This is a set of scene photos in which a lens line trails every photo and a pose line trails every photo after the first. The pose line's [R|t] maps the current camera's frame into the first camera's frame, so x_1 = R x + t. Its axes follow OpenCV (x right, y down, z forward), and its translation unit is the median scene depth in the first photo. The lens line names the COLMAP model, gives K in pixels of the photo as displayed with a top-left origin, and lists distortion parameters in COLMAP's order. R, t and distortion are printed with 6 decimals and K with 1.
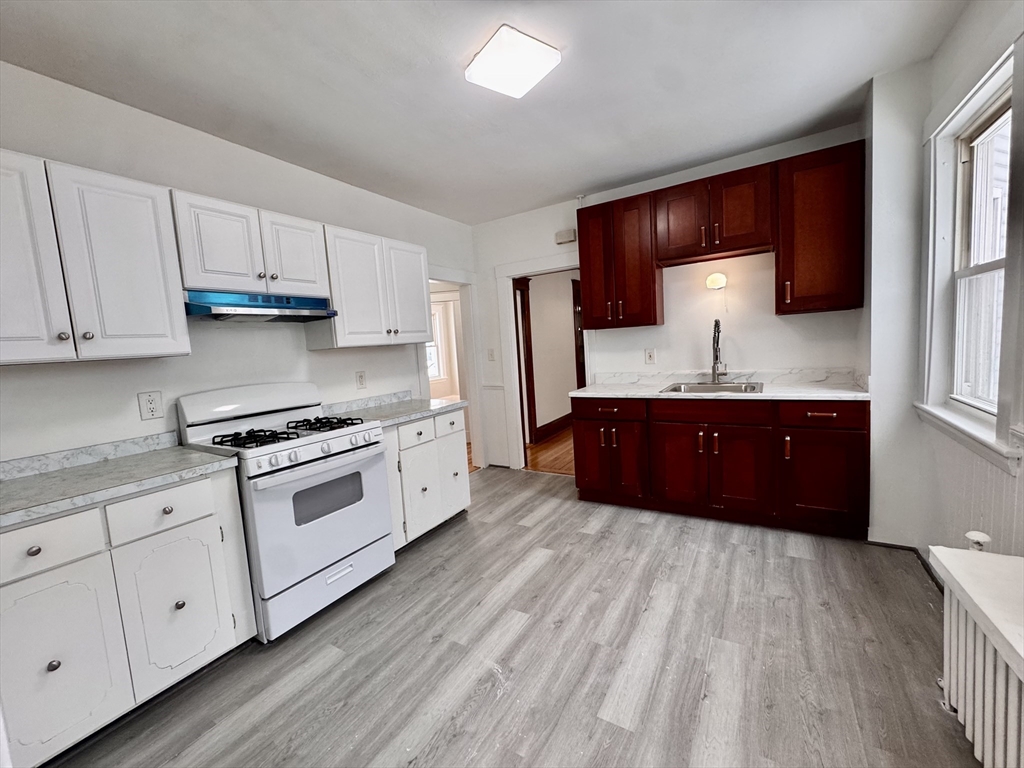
lens RADIAL K [[408.8, 0, 510.4], [0, 408.8, 381.8], [0, 0, 1]] dist [-0.007896, 0.000254]
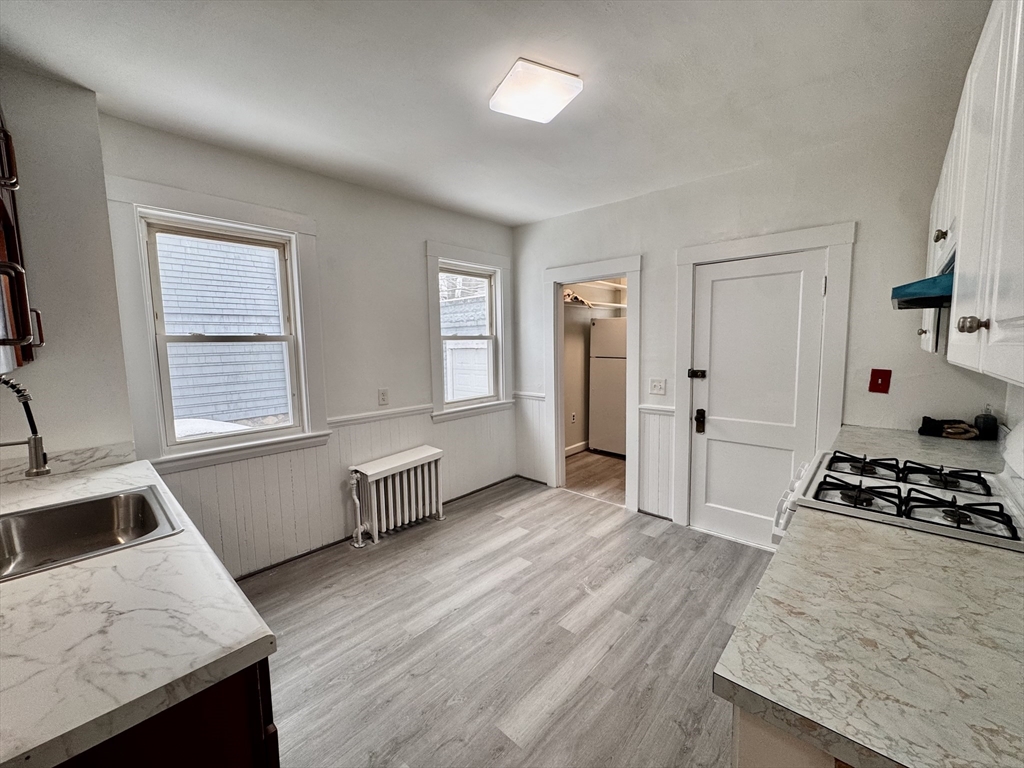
lens RADIAL K [[408.8, 0, 510.4], [0, 408.8, 381.8], [0, 0, 1]] dist [-0.007896, 0.000254]
pose [[-0.977805, 0.064075, 0.199479, -0.084364], [0.099700, 0.979681, 0.174025, -0.246375], [-0.184275, 0.190050, -0.964325, 1.978182]]
